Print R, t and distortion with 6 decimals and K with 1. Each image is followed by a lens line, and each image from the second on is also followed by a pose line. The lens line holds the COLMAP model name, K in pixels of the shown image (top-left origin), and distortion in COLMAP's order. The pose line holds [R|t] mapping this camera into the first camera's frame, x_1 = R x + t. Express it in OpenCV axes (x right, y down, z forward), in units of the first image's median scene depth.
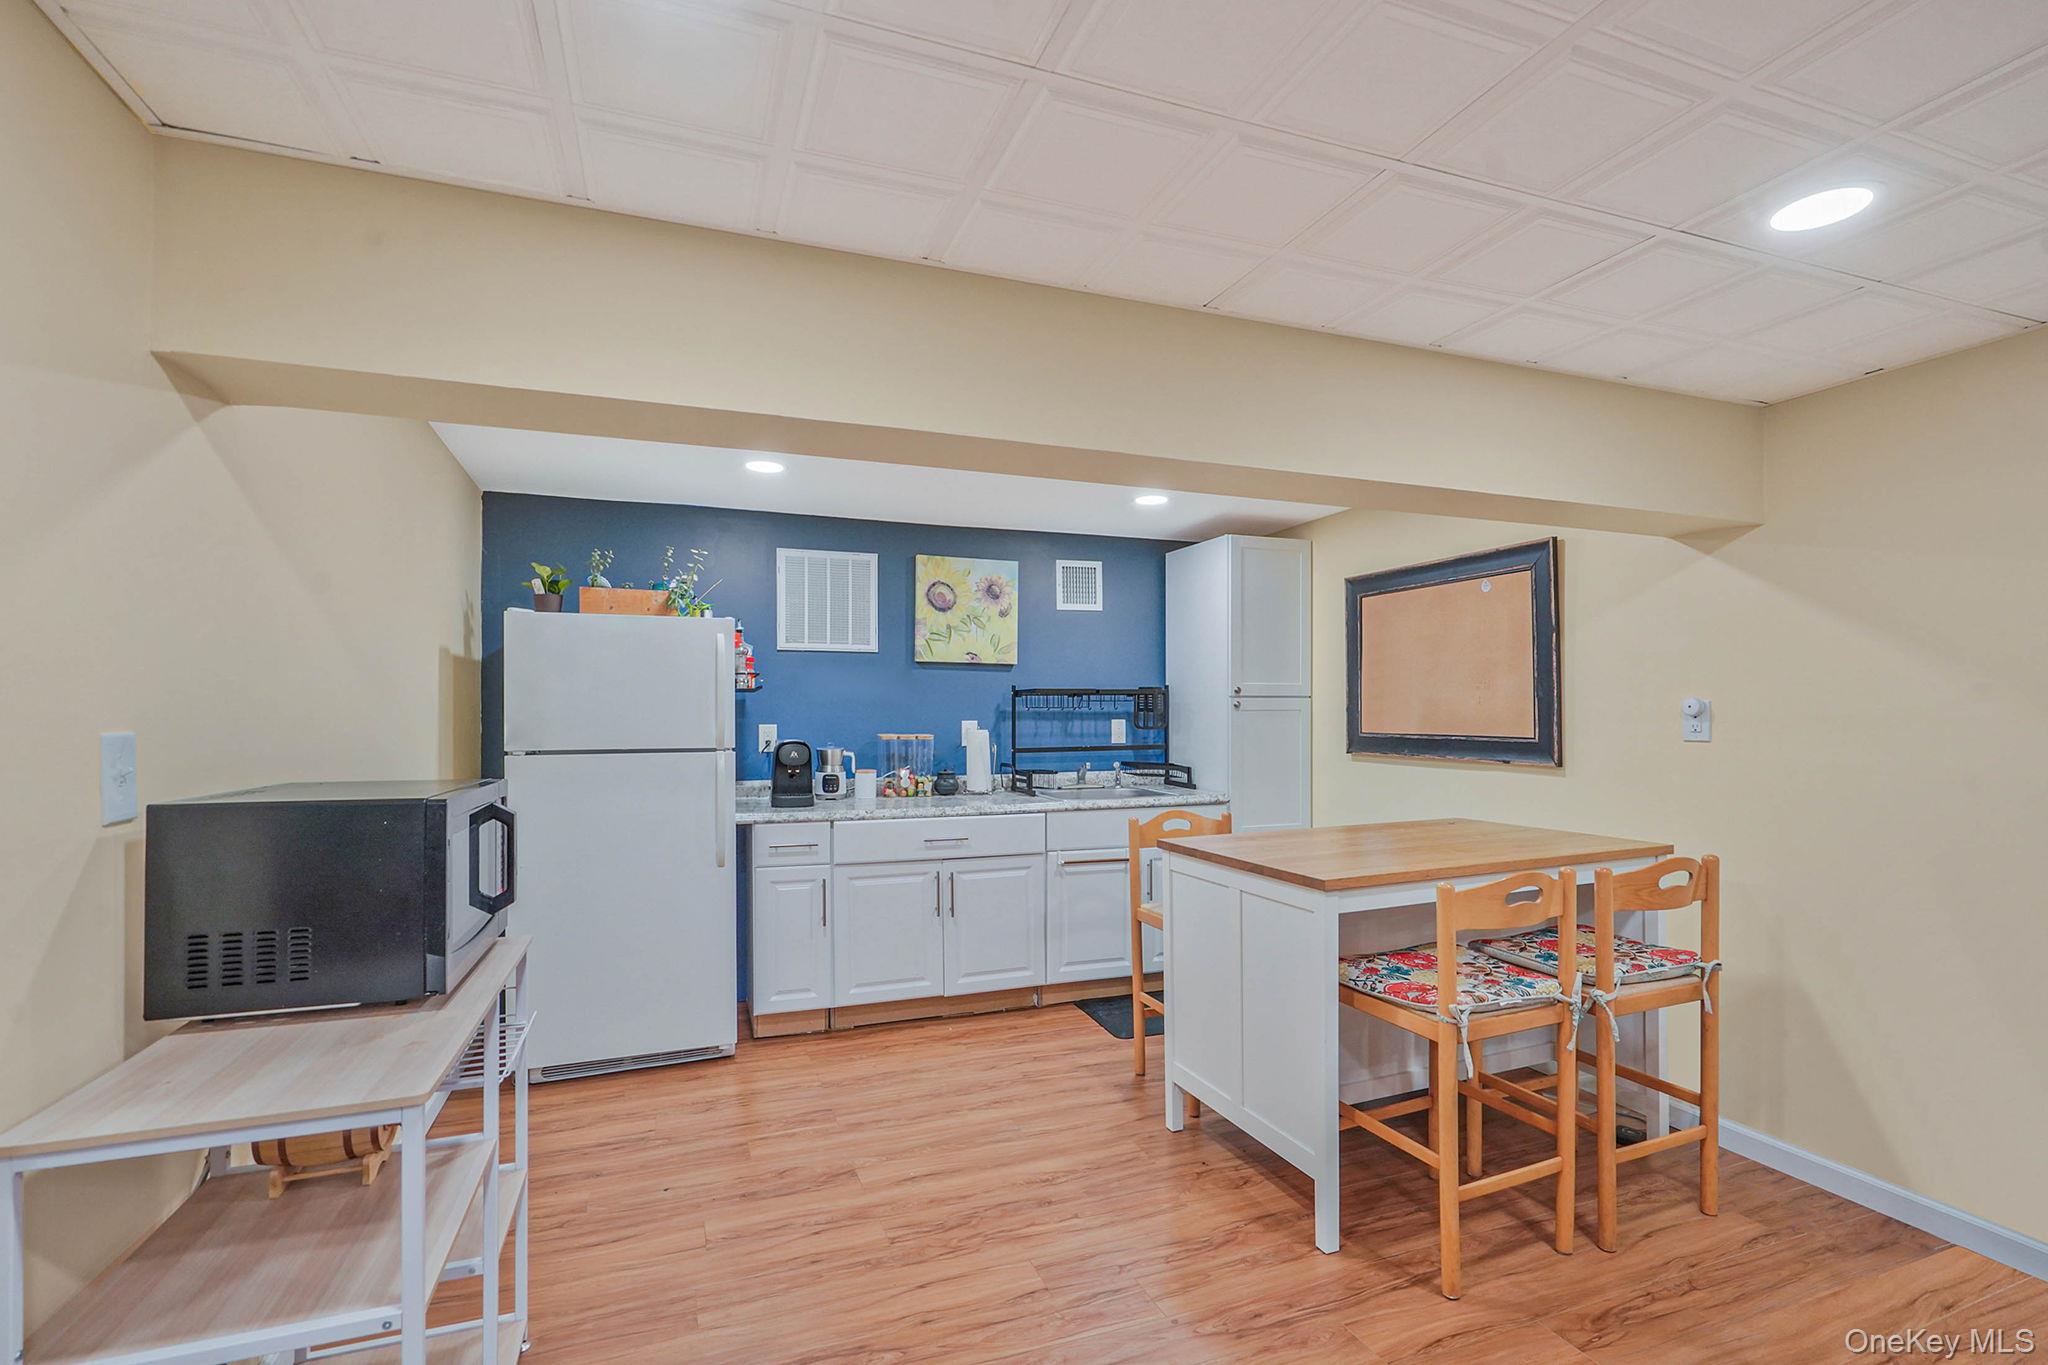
lens RADIAL K [[950.2, 0, 1030.8], [0, 950.2, 714.8], [0, 0, 1]] dist [-0.003049, 0.001554]
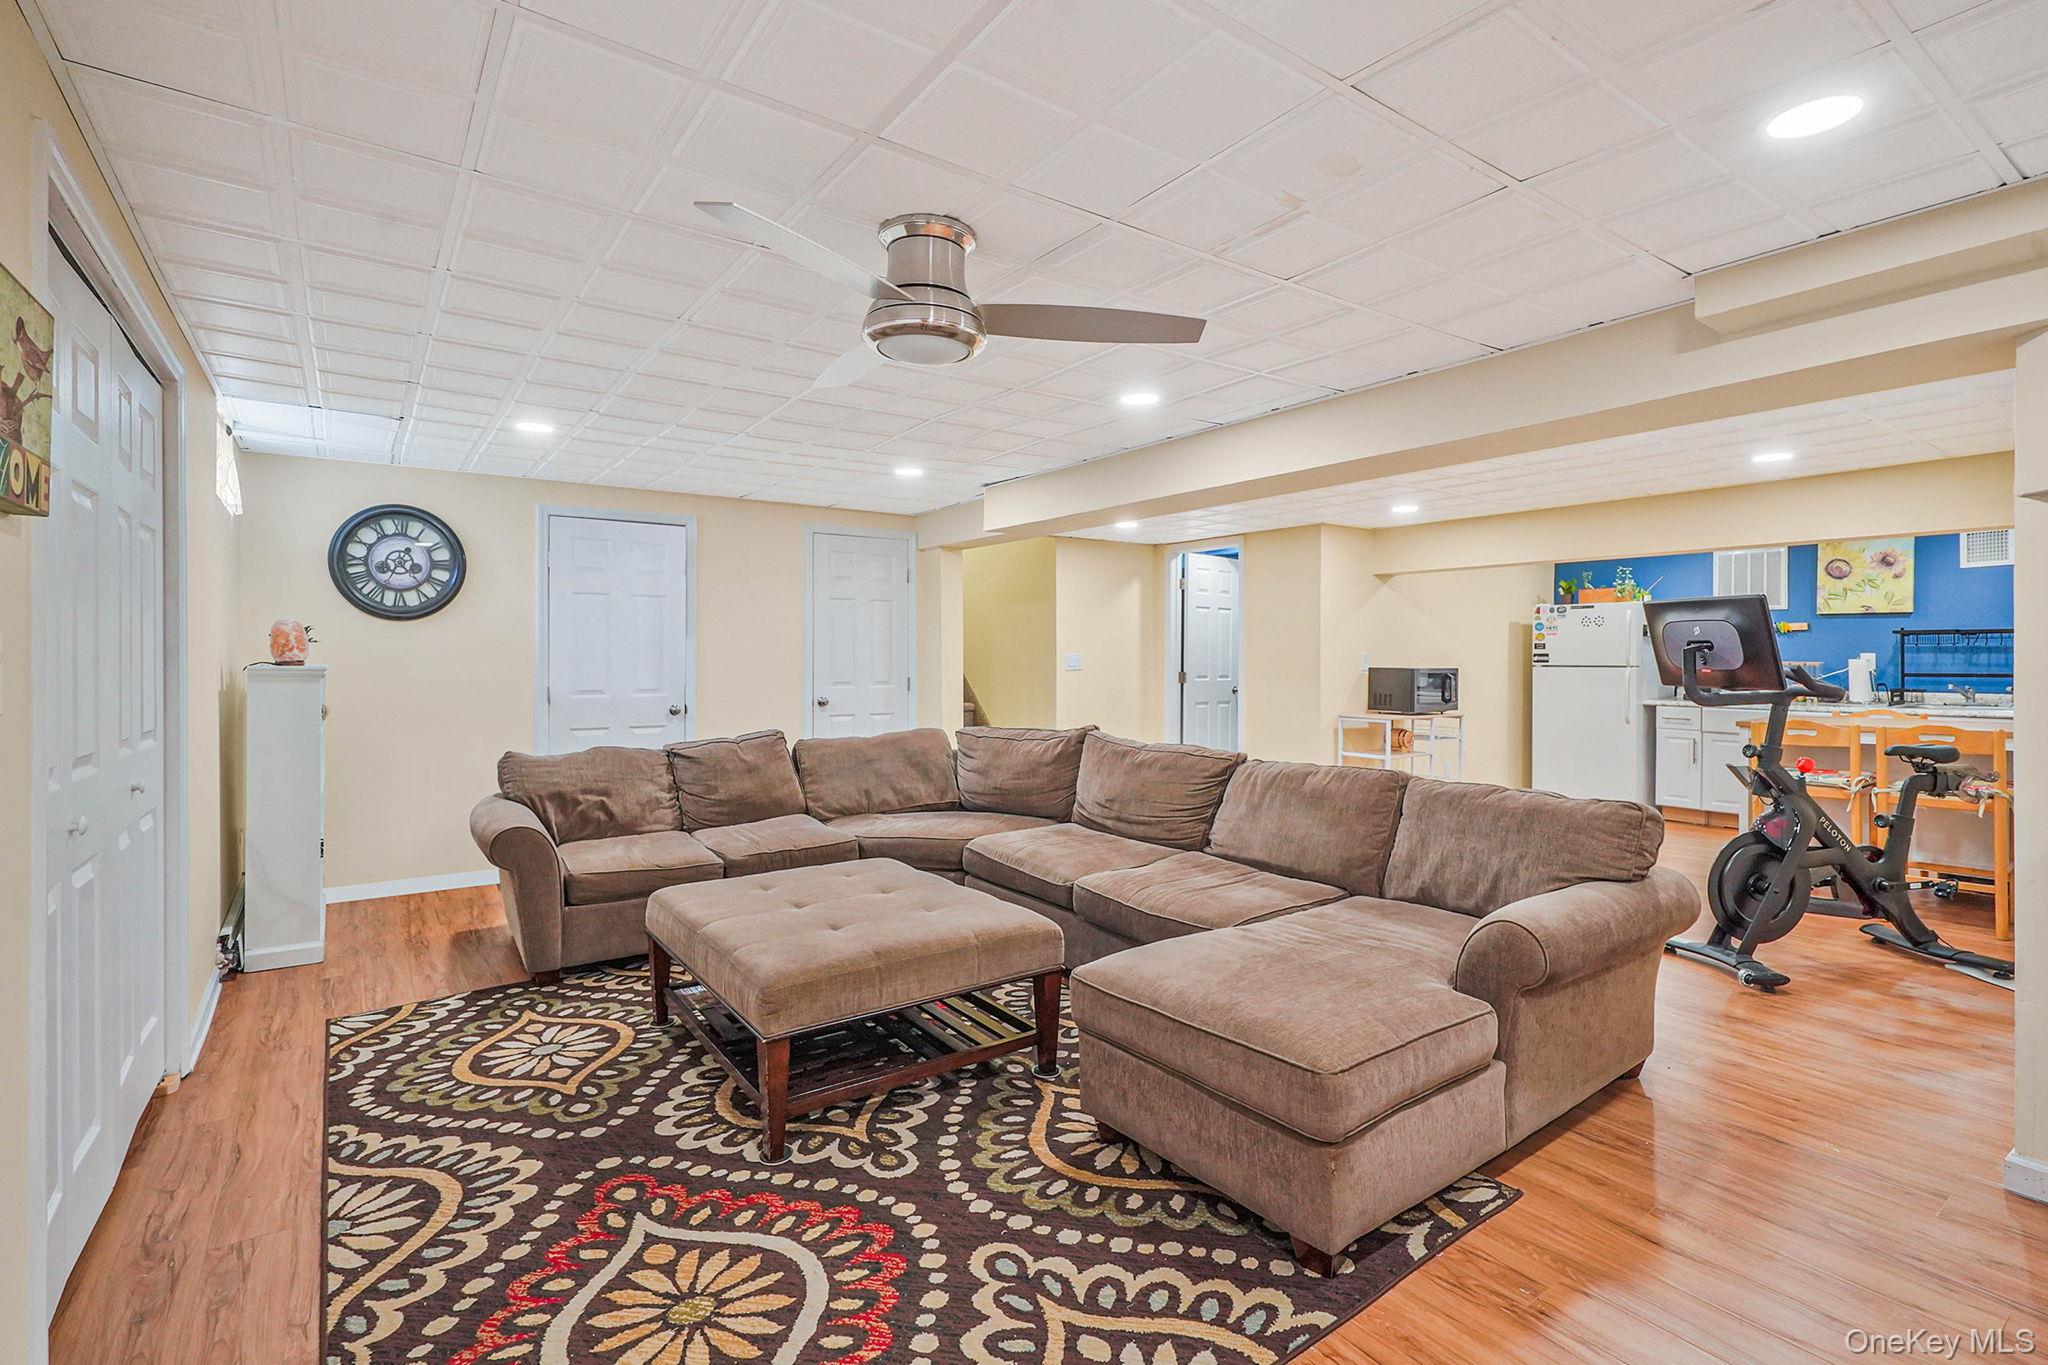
lens RADIAL K [[950.2, 0, 1025.0], [0, 950.2, 663.1], [0, 0, 1]] dist [-0.003049, 0.001554]
pose [[0.247465, 0.010825, -0.968836, 1.056700], [0.001801, 0.999931, 0.011632, 0.001864], [0.968895, -0.004623, 0.247428, -0.610116]]
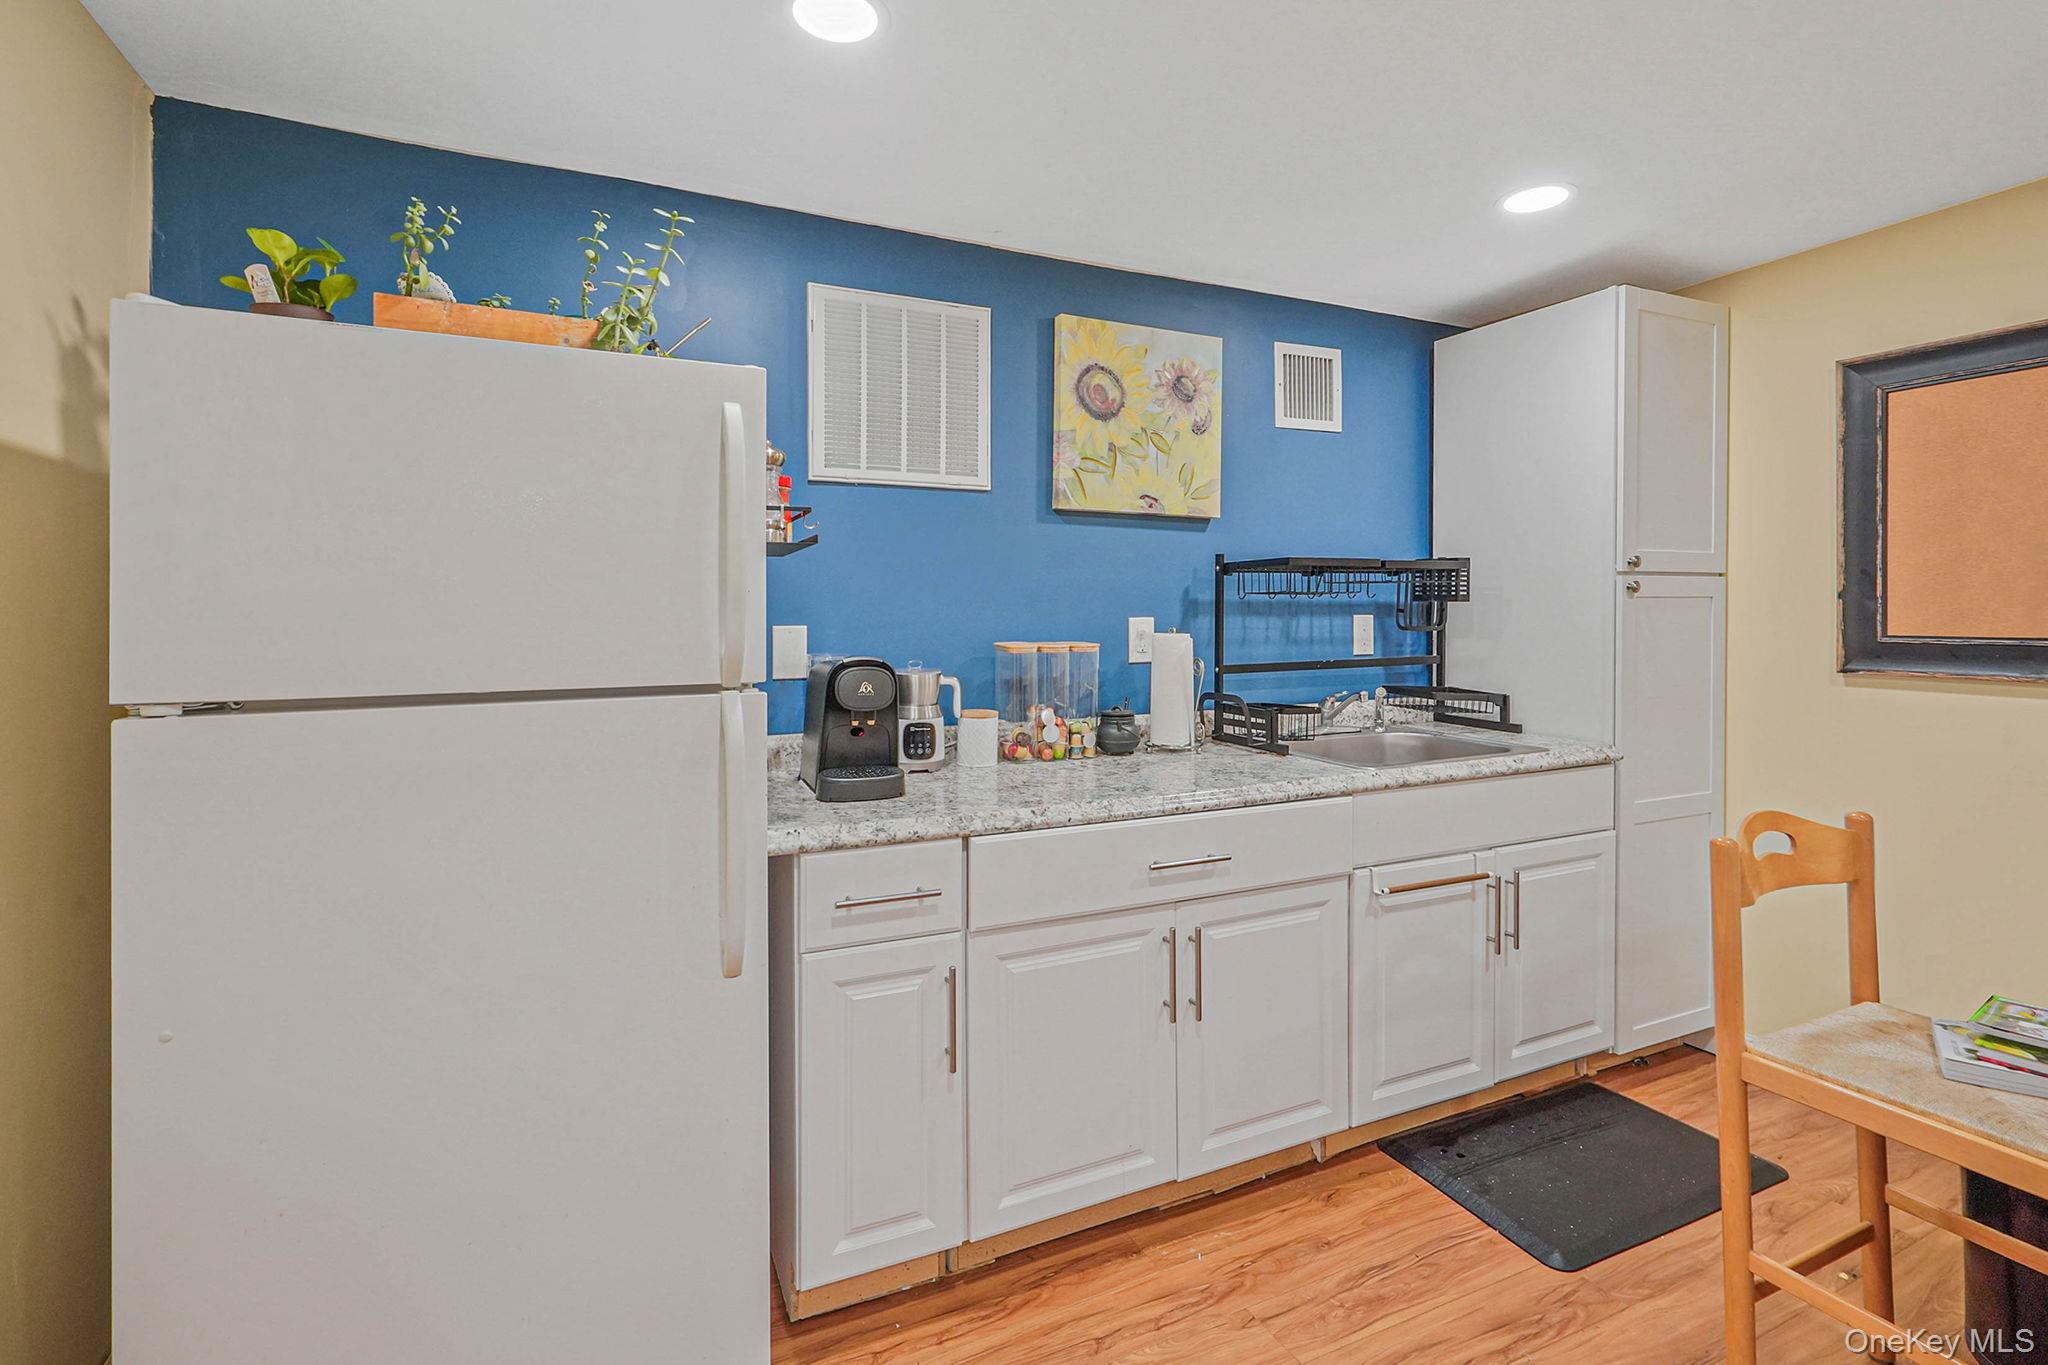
lens RADIAL K [[950.2, 0, 1030.1], [0, 950.2, 611.1], [0, 0, 1]] dist [-0.003049, 0.001554]
pose [[0.996792, -0.003362, 0.079964, -0.185162], [0.003749, 0.999982, -0.004689, 0.005232], [-0.079947, 0.004974, 0.996787, 0.468046]]
